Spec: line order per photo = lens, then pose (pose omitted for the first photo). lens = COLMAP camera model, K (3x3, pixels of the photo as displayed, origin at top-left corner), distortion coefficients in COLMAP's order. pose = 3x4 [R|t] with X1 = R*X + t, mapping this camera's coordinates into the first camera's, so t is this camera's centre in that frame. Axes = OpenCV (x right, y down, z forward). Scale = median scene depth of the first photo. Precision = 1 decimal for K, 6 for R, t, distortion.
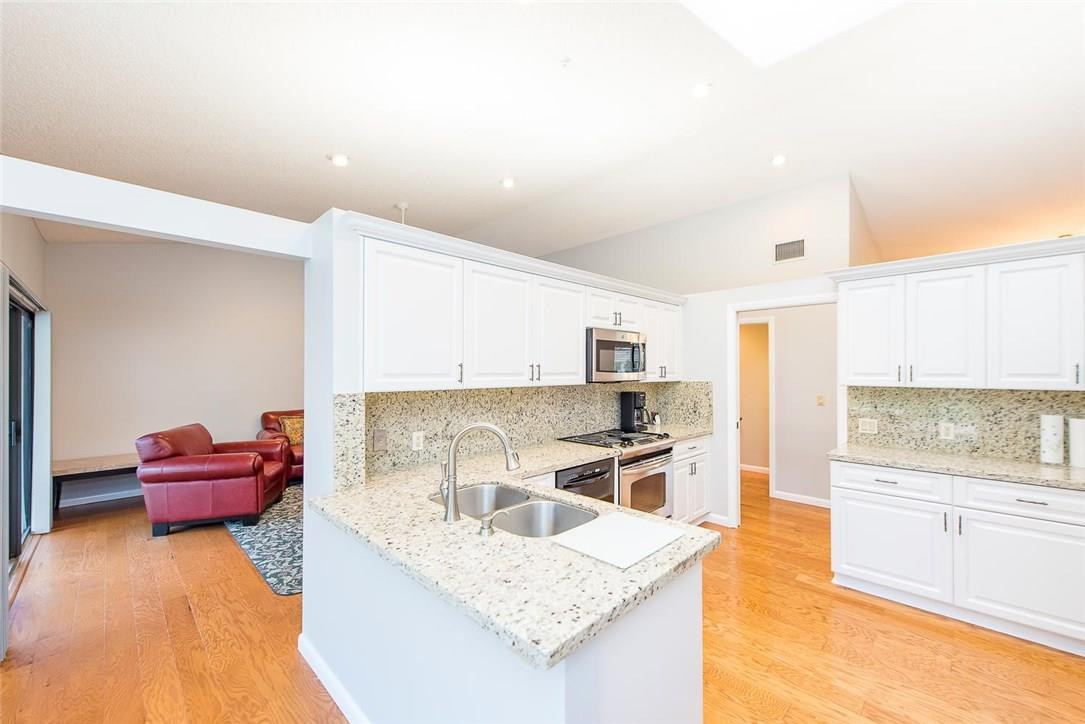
lens RADIAL K [[433.3, 0, 541.7], [0, 433.3, 371.1], [0, 0, 1]] dist [0.003617, -0.000070]
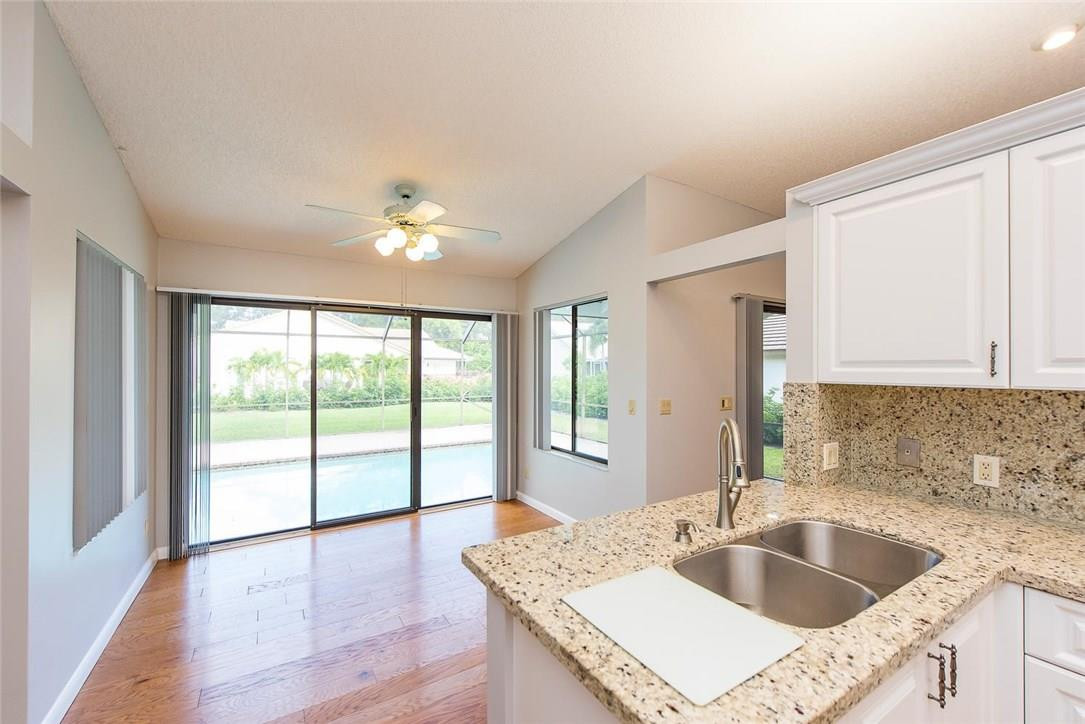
lens RADIAL K [[433.3, 0, 557.6], [0, 433.3, 366.2], [0, 0, 1]] dist [0.003617, -0.000070]
pose [[-0.205281, -0.002886, -0.978699, 0.495031], [0.000228, 0.999995, -0.002997, 0.015524], [0.978703, -0.000838, -0.205280, 0.586522]]
